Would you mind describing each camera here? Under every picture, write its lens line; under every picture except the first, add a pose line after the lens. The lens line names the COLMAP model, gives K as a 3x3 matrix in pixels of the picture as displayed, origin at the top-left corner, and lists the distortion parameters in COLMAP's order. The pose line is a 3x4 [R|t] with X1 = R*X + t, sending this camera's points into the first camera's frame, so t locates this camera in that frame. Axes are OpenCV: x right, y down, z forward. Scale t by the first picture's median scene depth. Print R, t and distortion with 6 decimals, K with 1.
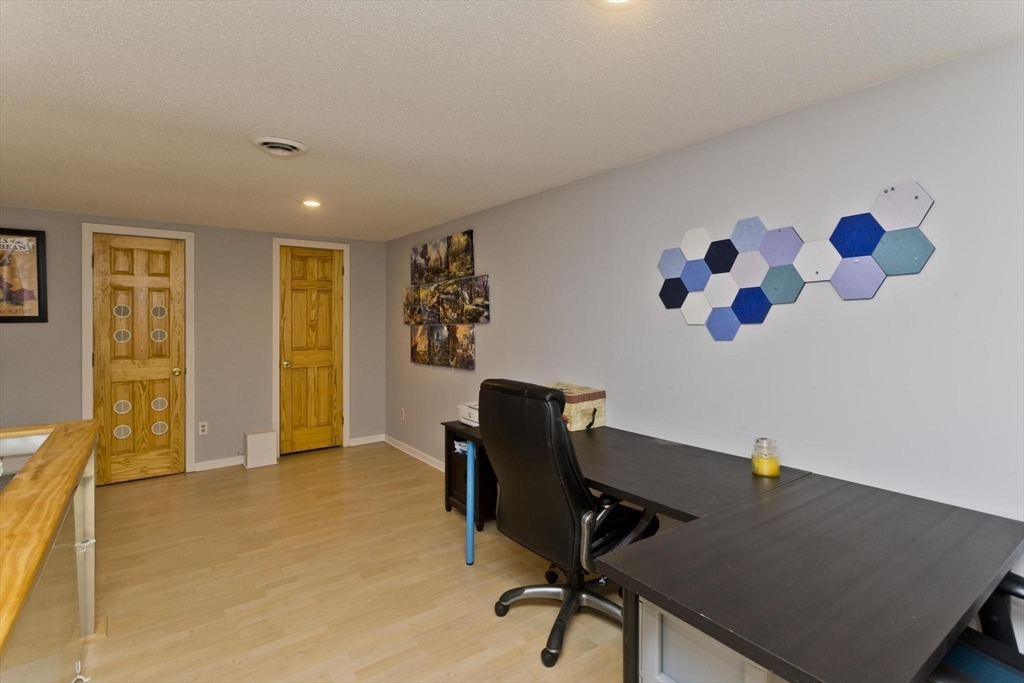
lens RADIAL K [[493.9, 0, 514.3], [0, 493.9, 327.7], [0, 0, 1]] dist [0.000986, 0.000362]
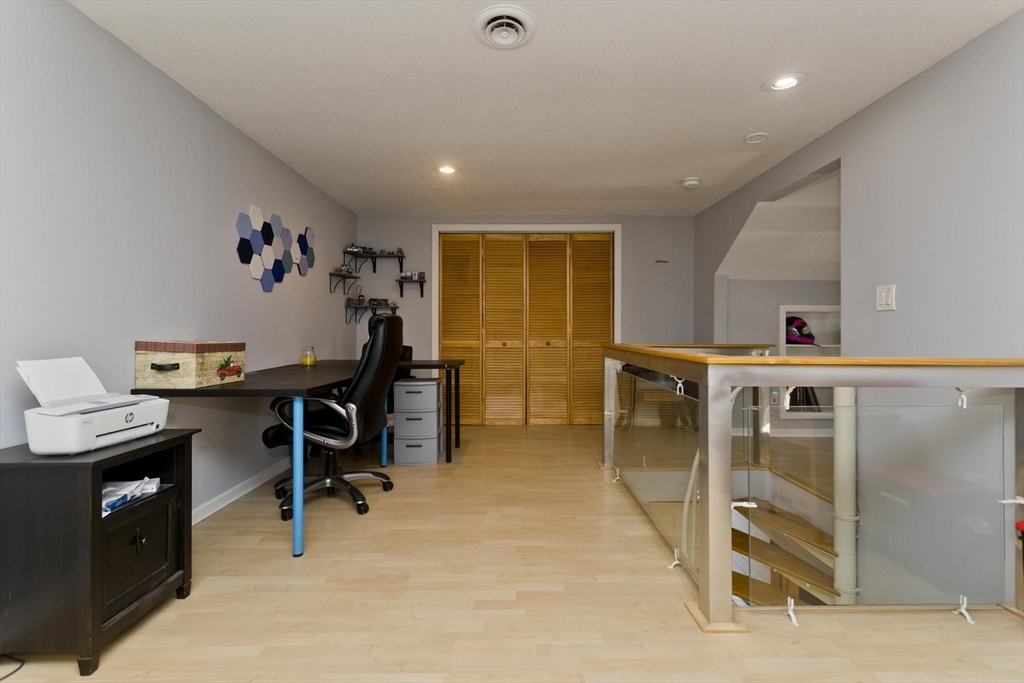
lens RADIAL K [[493.9, 0, 514.3], [0, 493.9, 327.7], [0, 0, 1]] dist [0.000986, 0.000362]
pose [[-0.803964, 0.002743, 0.594672, -0.796256], [0.000006, 0.999989, -0.004605, 0.106491], [-0.594679, -0.003699, -0.803955, 1.349070]]
